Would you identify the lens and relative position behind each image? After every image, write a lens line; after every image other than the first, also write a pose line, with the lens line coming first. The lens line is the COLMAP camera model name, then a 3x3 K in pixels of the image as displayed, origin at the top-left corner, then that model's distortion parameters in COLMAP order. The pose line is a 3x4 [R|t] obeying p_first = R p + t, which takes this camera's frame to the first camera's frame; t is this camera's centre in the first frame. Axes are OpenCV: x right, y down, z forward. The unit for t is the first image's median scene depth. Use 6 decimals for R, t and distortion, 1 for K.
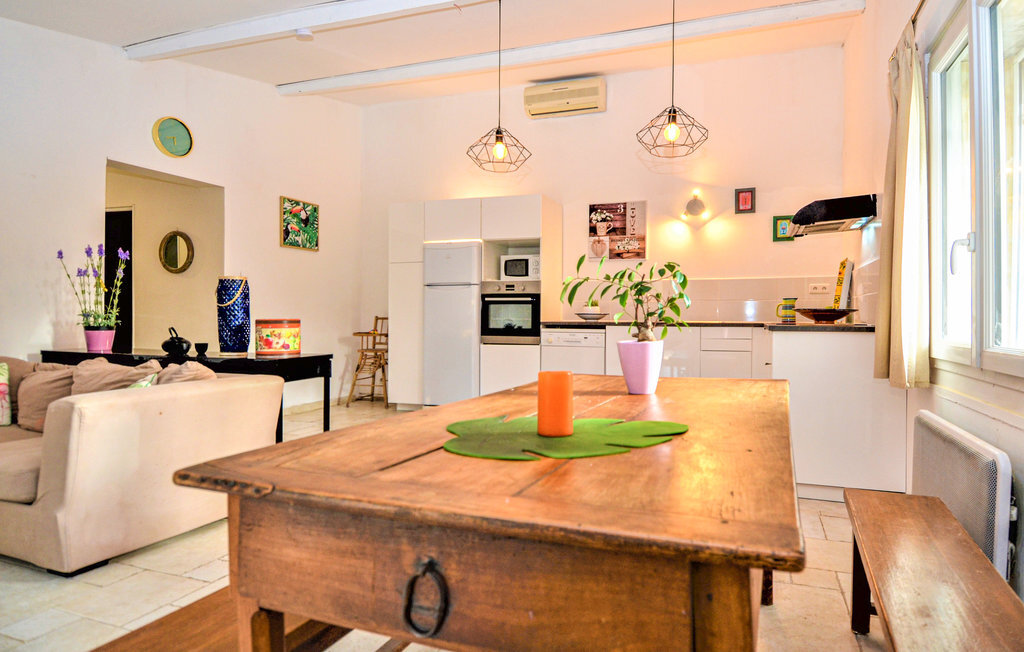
lens RADIAL K [[529.5, 0, 511.5], [0, 529.5, 352.8], [0, 0, 1]] dist [0.047060, -0.050266]
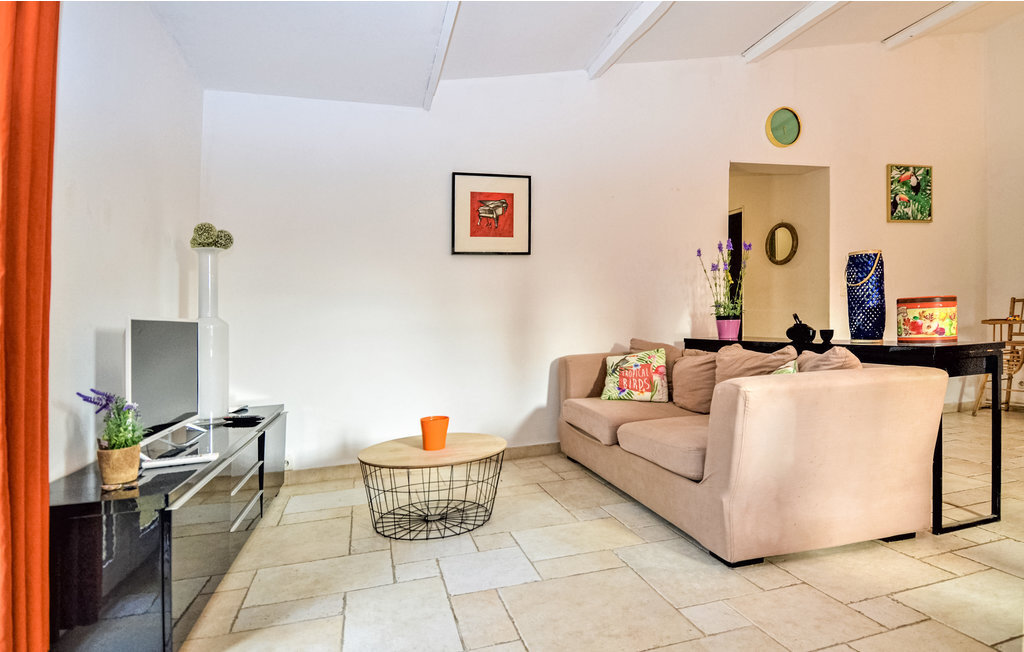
lens RADIAL K [[551.5, 0, 534.0], [0, 551.5, 310.9], [0, 0, 1]] dist [0.052335, -0.058882]
pose [[0.571675, -0.046549, -0.819159, -0.095211], [-0.004816, 0.998182, -0.060084, 0.009846], [0.820466, 0.038294, 0.570411, 0.055163]]
